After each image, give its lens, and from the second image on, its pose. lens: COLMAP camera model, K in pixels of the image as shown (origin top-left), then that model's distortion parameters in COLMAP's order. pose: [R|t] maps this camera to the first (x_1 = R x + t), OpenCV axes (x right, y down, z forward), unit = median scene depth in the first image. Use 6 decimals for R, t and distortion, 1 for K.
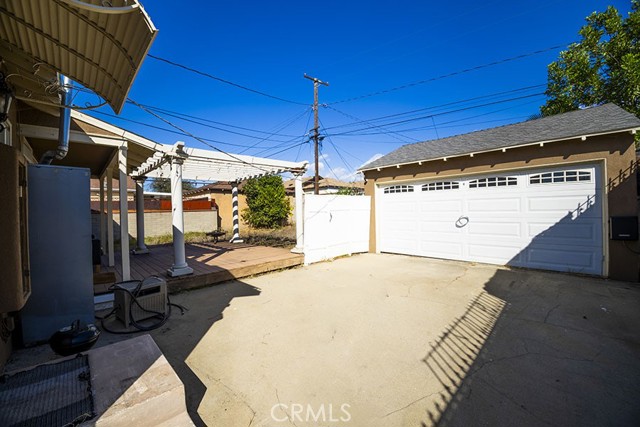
lens RADIAL K [[245.6, 0, 317.9], [0, 245.6, 214.7], [0, 0, 1]] dist [-0.030403, -0.002448]
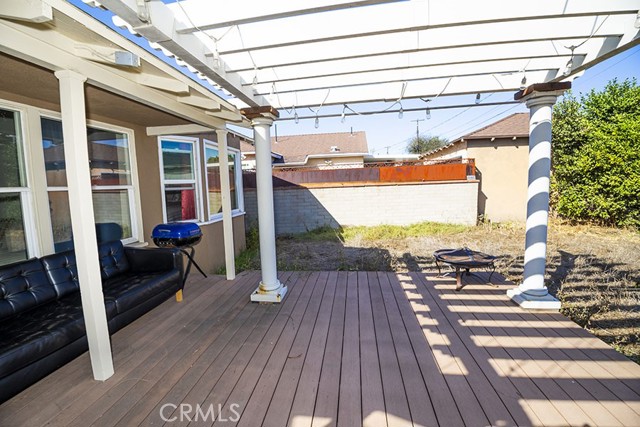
lens RADIAL K [[281.0, 0, 317.8], [0, 281.0, 214.4], [0, 0, 1]] dist [-0.034894, -0.004685]
pose [[0.600073, 0.090137, -0.794851, -0.148358], [0.008907, 0.992817, 0.119311, -0.020961], [0.799895, -0.078675, 0.594960, 0.383305]]
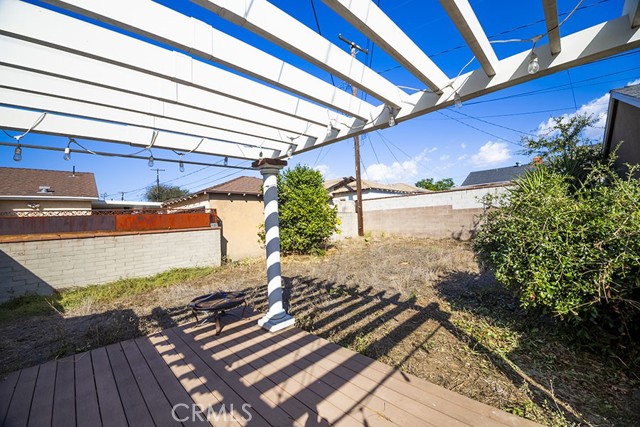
lens RADIAL K [[245.6, 0, 320.9], [0, 245.6, 214.2], [0, 0, 1]] dist [-0.030403, -0.002448]
pose [[0.999743, -0.022151, 0.004831, -0.165791], [0.022304, 0.999165, -0.034236, -0.025235], [-0.004069, 0.034335, 0.999402, 0.394561]]
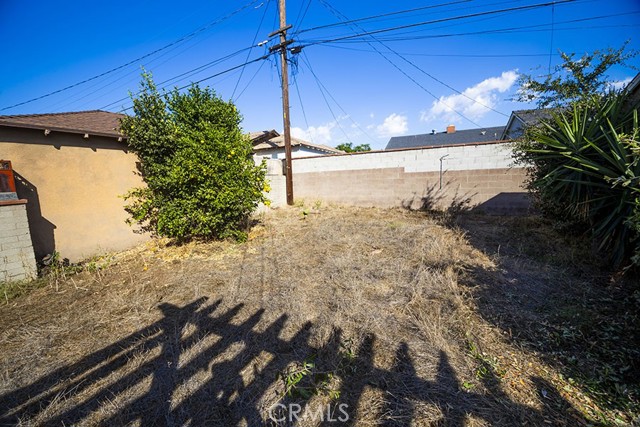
lens RADIAL K [[245.6, 0, 317.6], [0, 245.6, 213.7], [0, 0, 1]] dist [-0.030403, -0.002448]
pose [[0.944660, -0.055495, 0.323322, -0.174004], [0.019229, 0.993260, 0.114301, -0.027970], [-0.327486, -0.101758, 0.939361, 0.618207]]
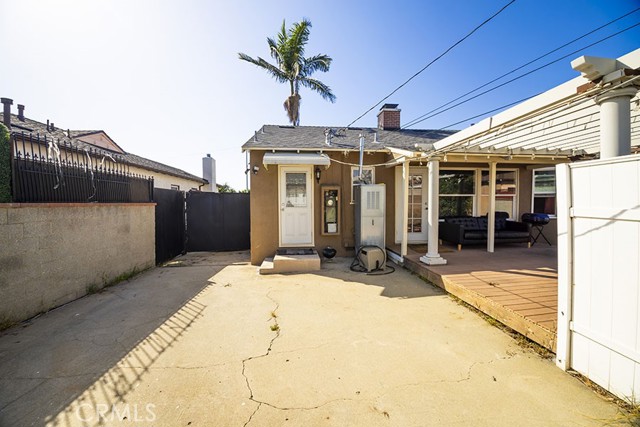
lens RADIAL K [[245.6, 0, 313.3], [0, 245.6, 215.0], [0, 0, 1]] dist [-0.030403, -0.002448]
pose [[-0.645755, 0.064283, -0.760834, 0.183321], [0.012757, 0.997219, 0.073427, -0.017509], [0.763438, 0.037710, -0.644779, 0.403088]]
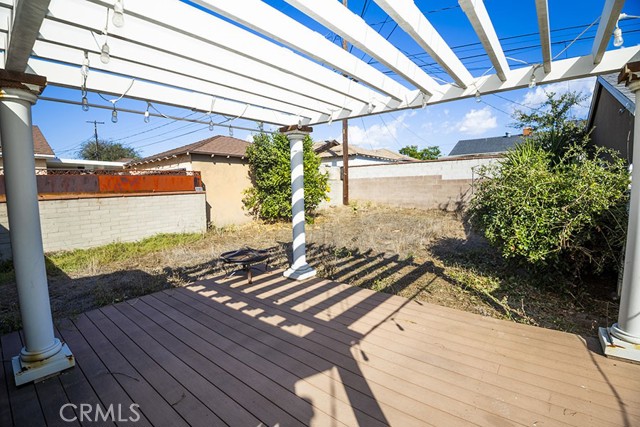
lens RADIAL K [[281.0, 0, 315.1], [0, 281.0, 215.4], [0, 0, 1]] dist [-0.034894, -0.004685]
pose [[0.995133, -0.006494, 0.098326, -0.221756], [-0.001866, 0.996405, 0.084693, -0.019488], [-0.098523, -0.084465, 0.991544, 0.334693]]
